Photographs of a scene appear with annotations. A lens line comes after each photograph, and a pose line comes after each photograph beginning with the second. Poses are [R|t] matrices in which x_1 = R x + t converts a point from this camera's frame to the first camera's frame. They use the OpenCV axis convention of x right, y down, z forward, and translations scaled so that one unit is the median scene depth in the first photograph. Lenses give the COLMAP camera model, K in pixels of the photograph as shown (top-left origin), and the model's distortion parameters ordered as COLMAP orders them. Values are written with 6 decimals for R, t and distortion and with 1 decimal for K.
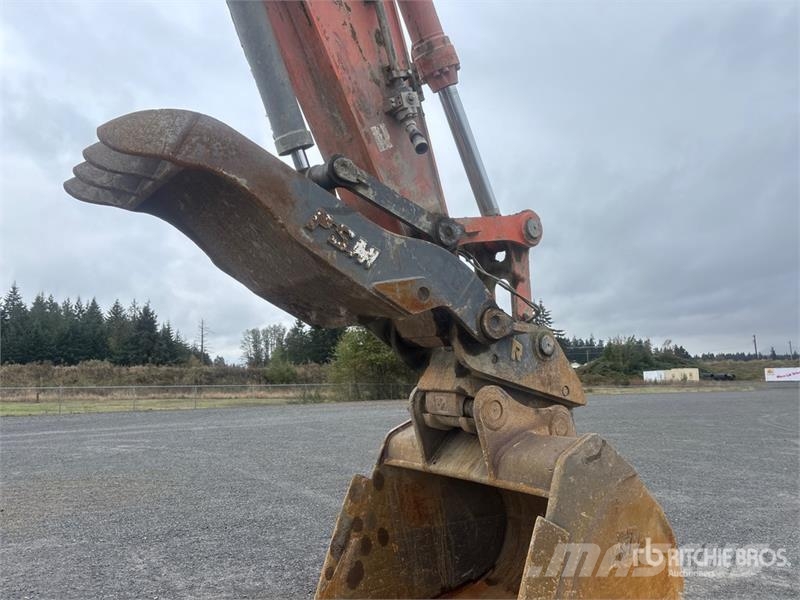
lens RADIAL K [[586.5, 0, 400.0], [0, 586.5, 300.0], [0, 0, 1]] dist [0.064633, -0.049656]
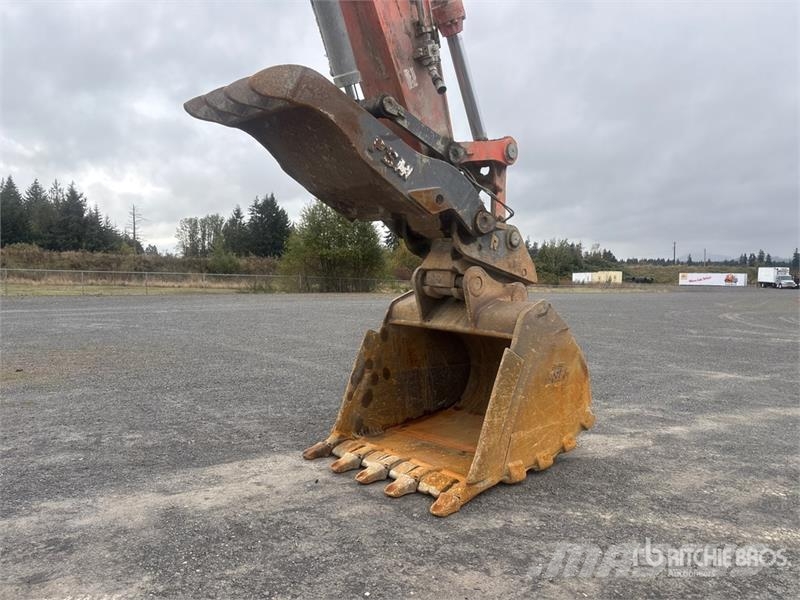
lens RADIAL K [[586.5, 0, 400.0], [0, 586.5, 300.0], [0, 0, 1]] dist [0.064633, -0.049656]
pose [[0.994215, 0.026500, 0.104089, -0.146947], [-0.044172, 0.984222, 0.171337, -0.006954], [-0.097906, -0.174944, 0.979698, -0.326525]]
